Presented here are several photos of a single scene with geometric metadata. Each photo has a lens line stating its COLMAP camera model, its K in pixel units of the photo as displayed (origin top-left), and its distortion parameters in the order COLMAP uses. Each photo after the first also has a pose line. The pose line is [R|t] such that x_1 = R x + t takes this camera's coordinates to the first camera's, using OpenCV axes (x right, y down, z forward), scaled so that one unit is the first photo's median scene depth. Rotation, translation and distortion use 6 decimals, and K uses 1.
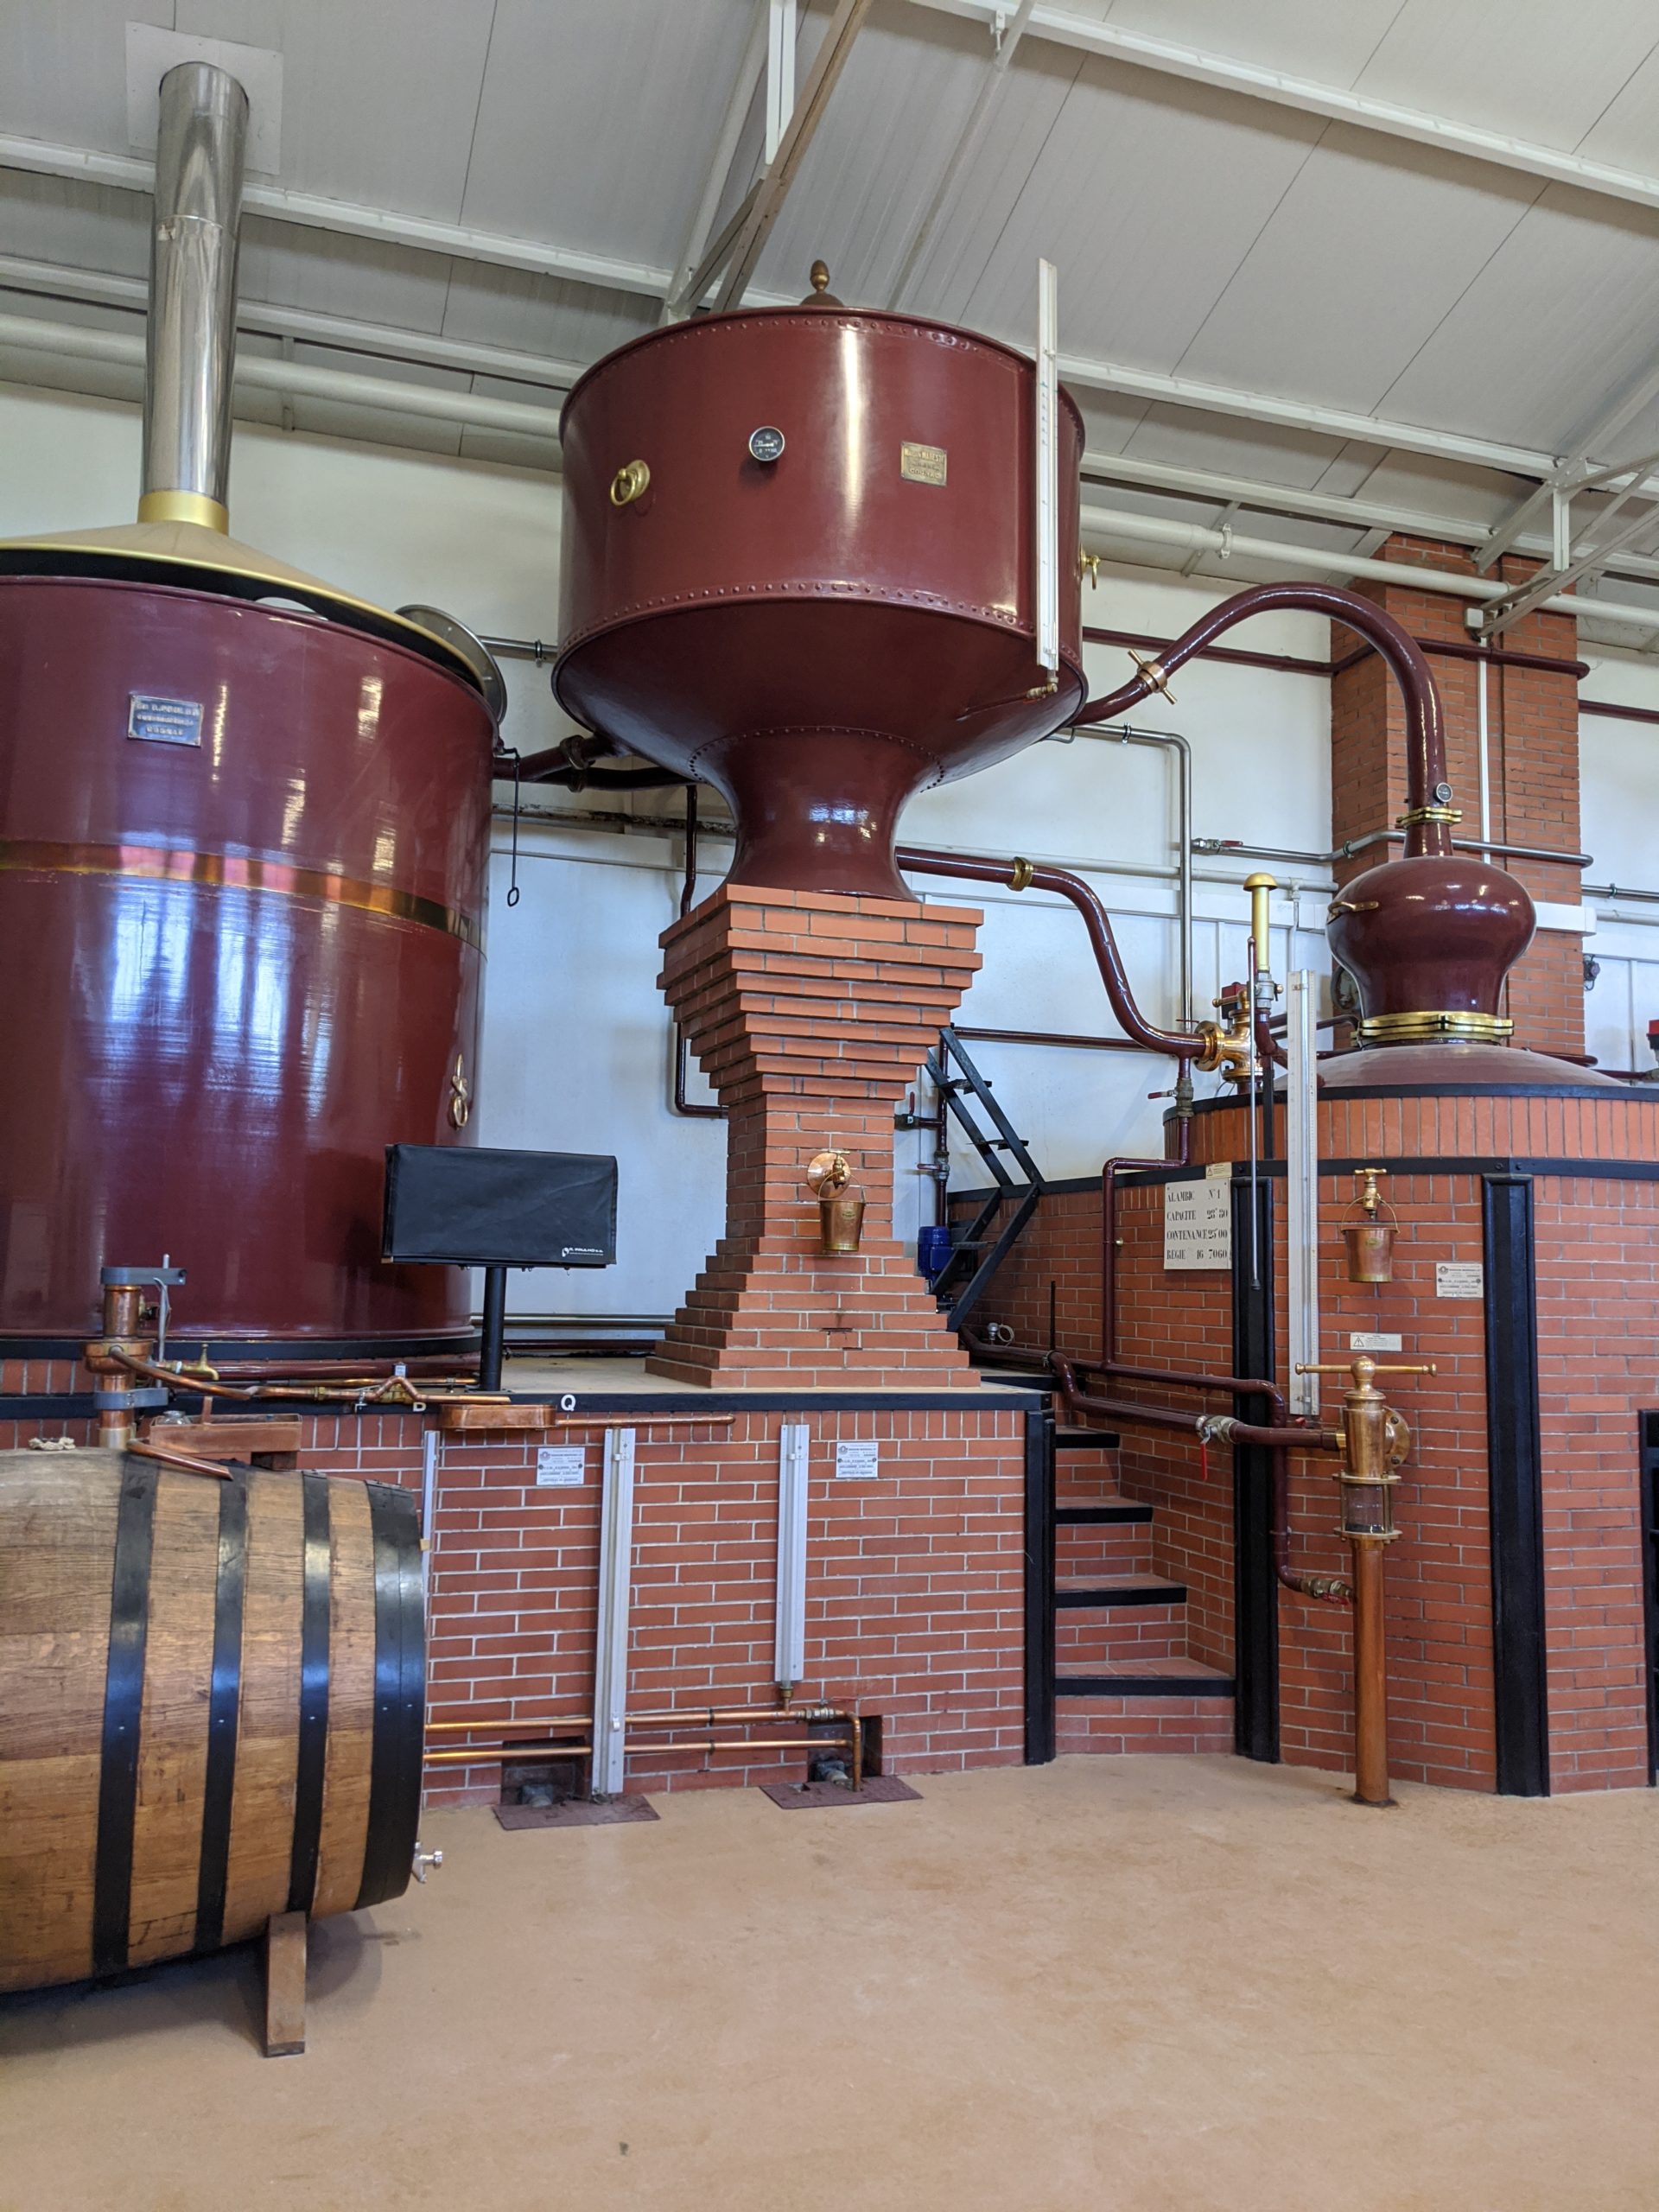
lens RADIAL K [[1725.2, 0, 829.5], [0, 1725.2, 1106.0], [0, 0, 1]] dist [0.007676, -0.008621]
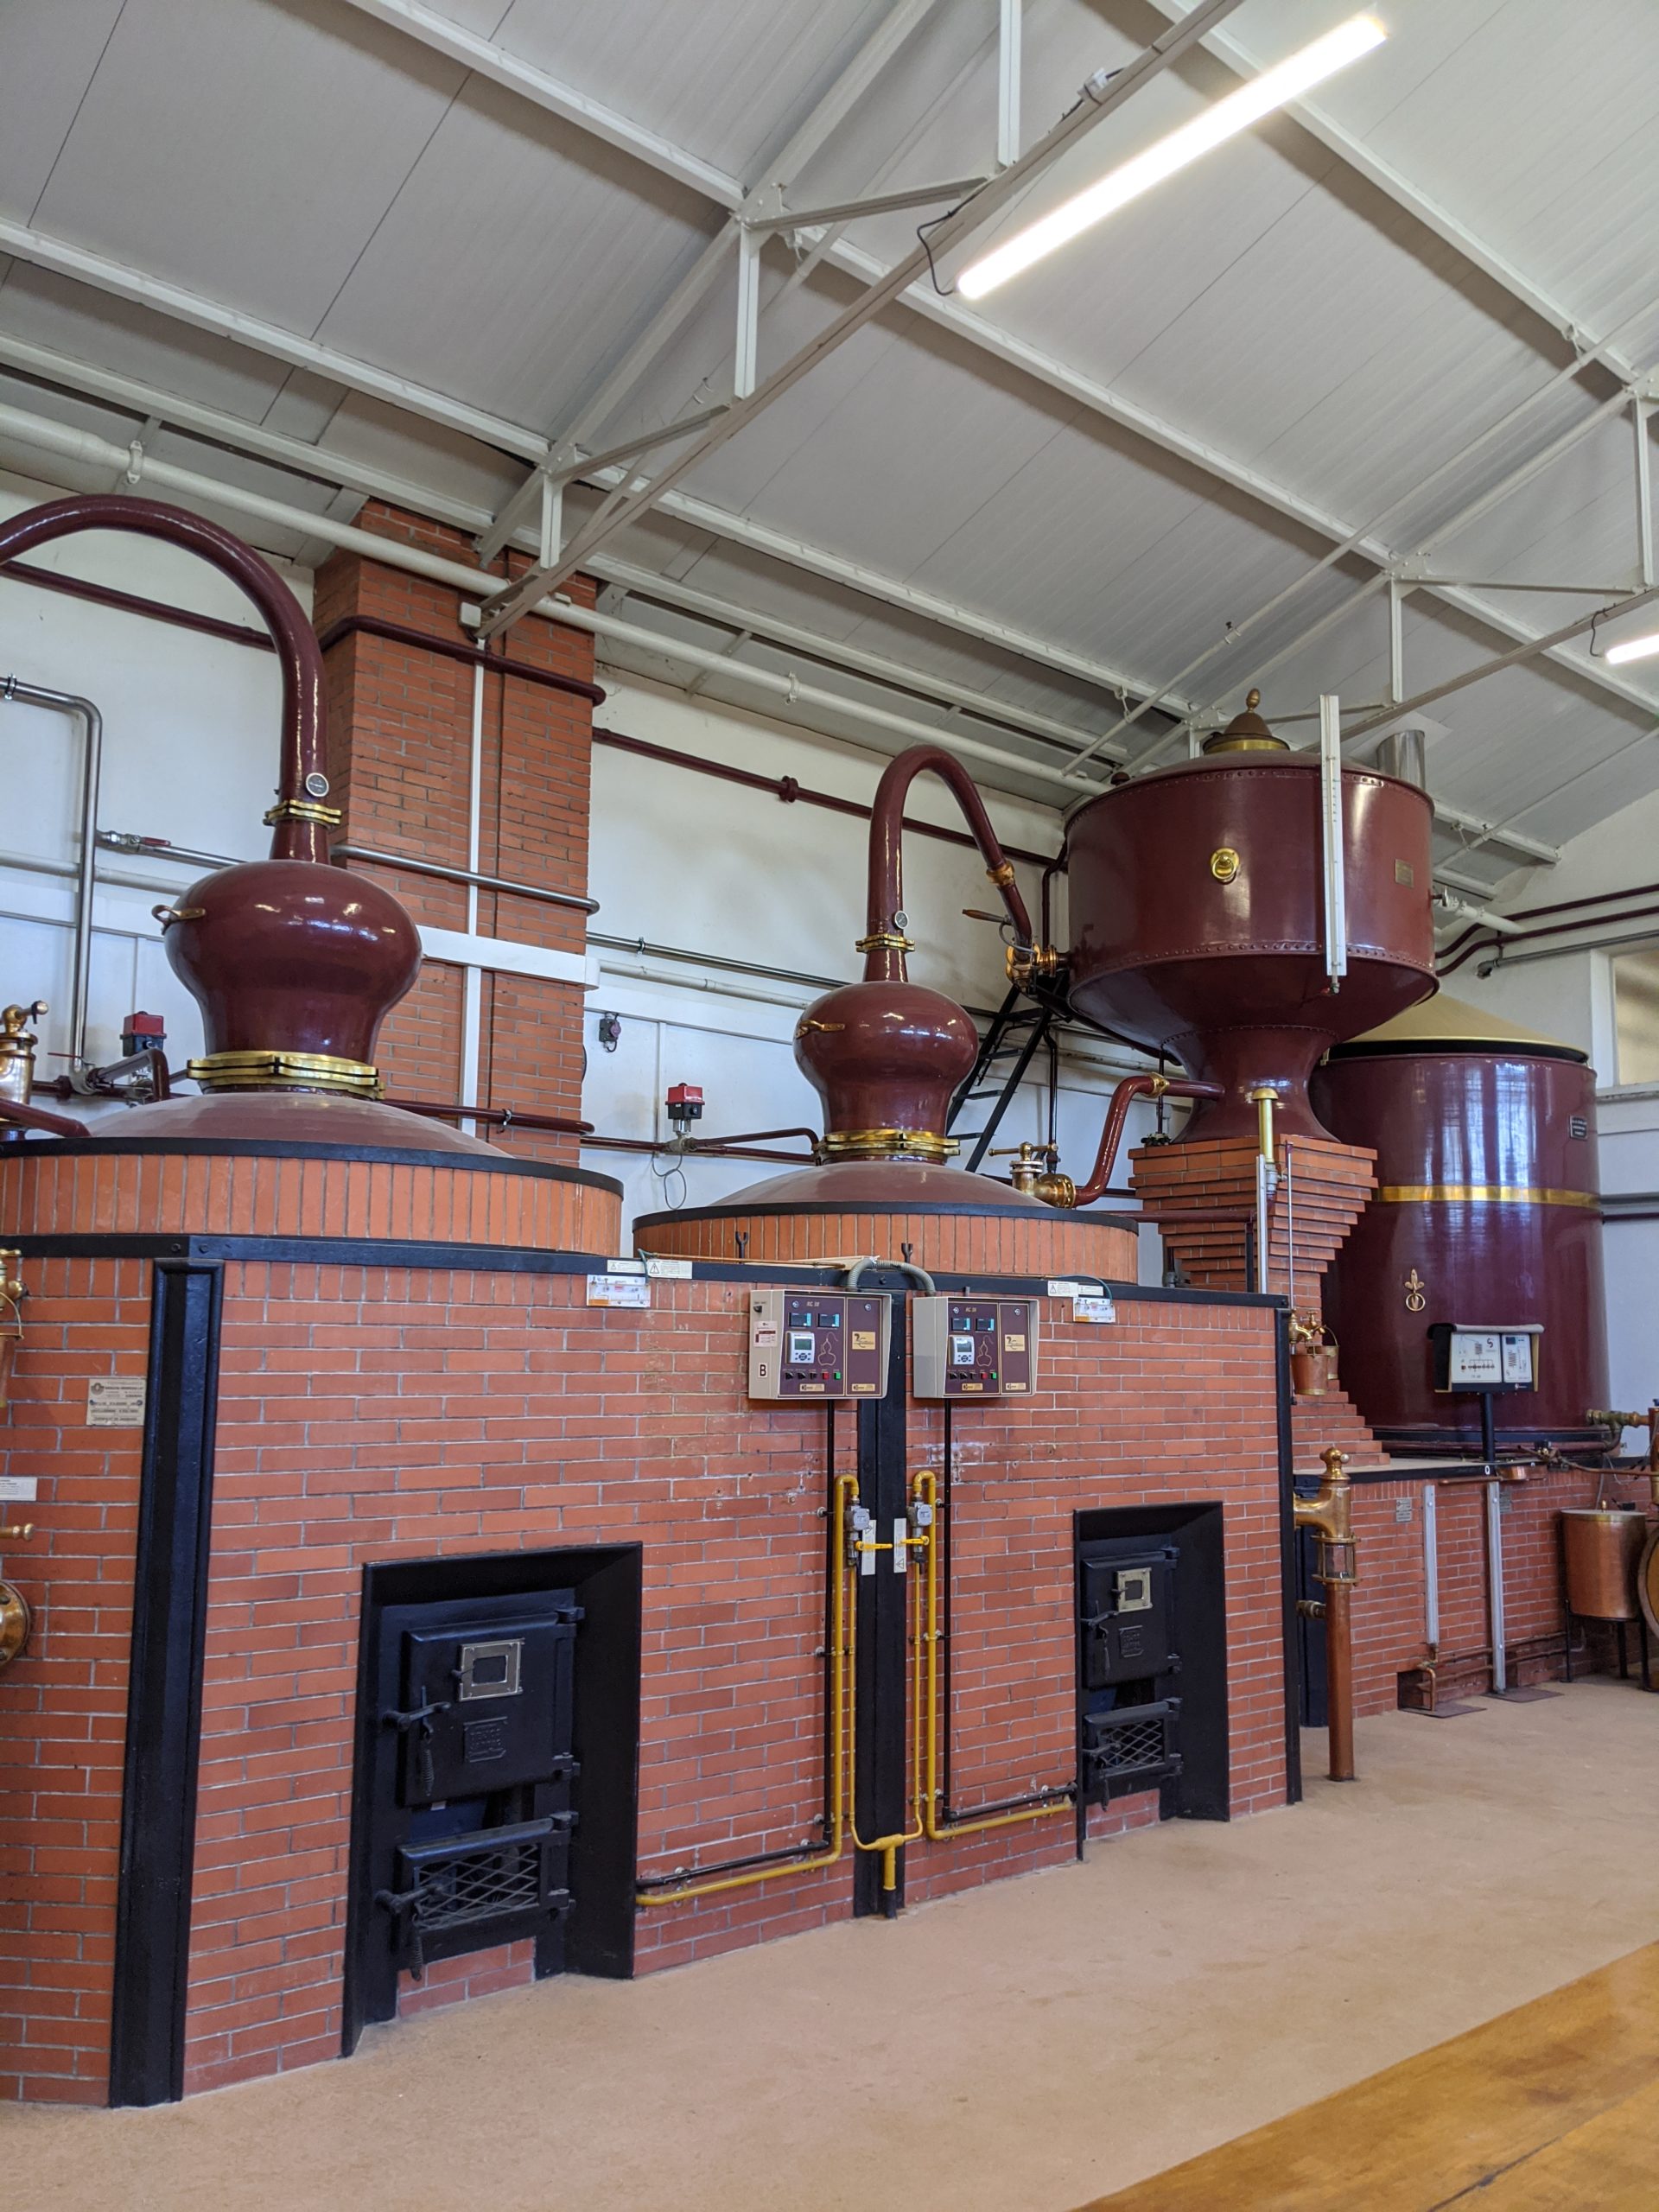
lens RADIAL K [[1750.3, 0, 829.9], [0, 1750.3, 1156.4], [0, 0, 1]] dist [0.051852, -0.097779]
pose [[0.922339, 0.034885, 0.384804, 0.223141], [-0.031238, 0.999388, -0.015725, -0.001009], [-0.385117, 0.002483, 0.922864, 0.118501]]
